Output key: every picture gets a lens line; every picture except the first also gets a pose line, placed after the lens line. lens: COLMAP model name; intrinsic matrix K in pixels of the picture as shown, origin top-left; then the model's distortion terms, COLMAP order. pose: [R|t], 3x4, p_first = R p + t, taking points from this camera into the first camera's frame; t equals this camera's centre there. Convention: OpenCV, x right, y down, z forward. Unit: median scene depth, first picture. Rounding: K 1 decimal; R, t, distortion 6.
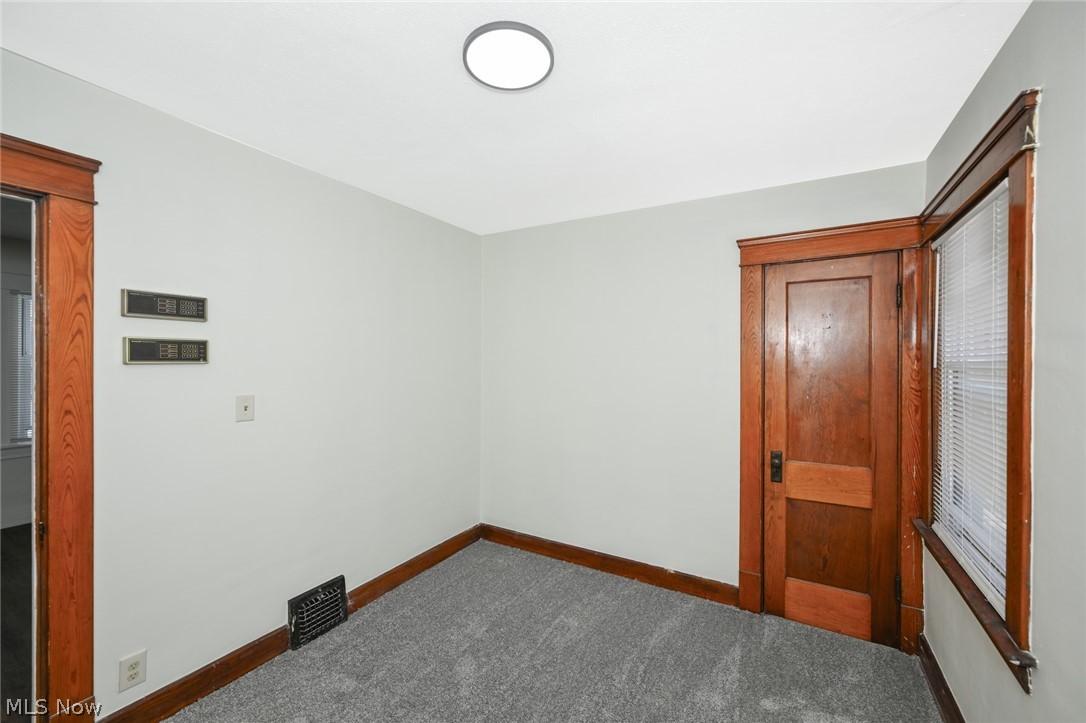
lens RADIAL K [[427.5, 0, 542.9], [0, 427.5, 362.6], [0, 0, 1]] dist [-0.000747, 0.000239]
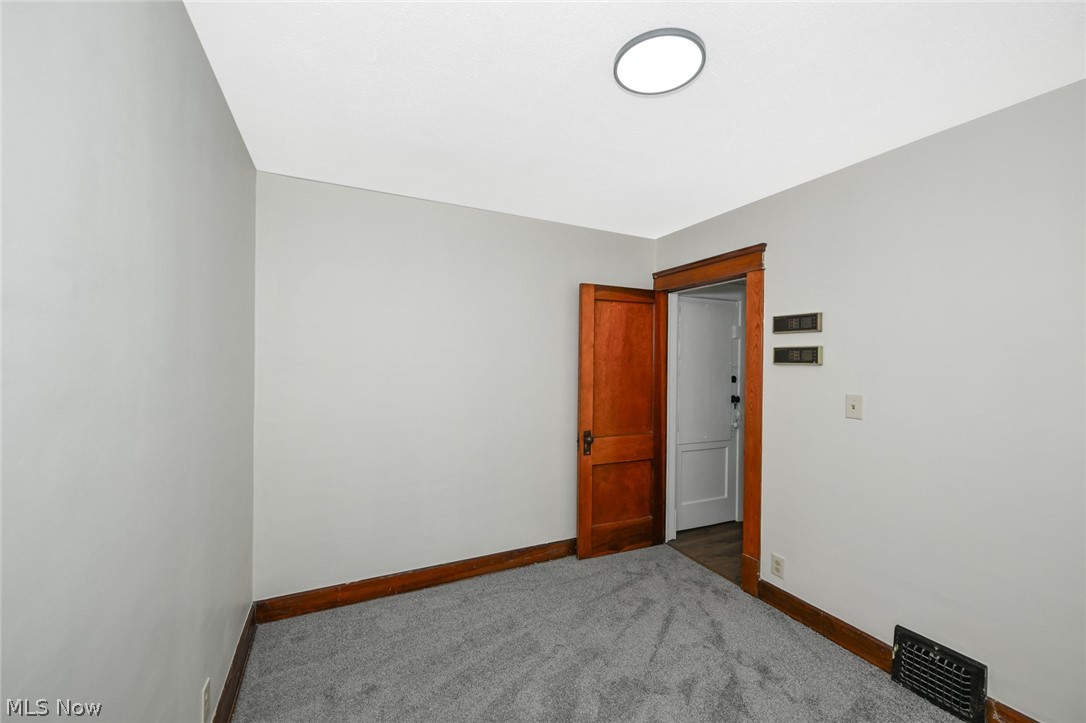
lens RADIAL K [[427.5, 0, 542.9], [0, 427.5, 362.6], [0, 0, 1]] dist [-0.000747, 0.000239]
pose [[-0.548167, -0.004068, -0.836359, 0.533882], [-0.016277, 0.999851, 0.005805, 0.000812], [0.836210, 0.016795, -0.548152, 0.772292]]
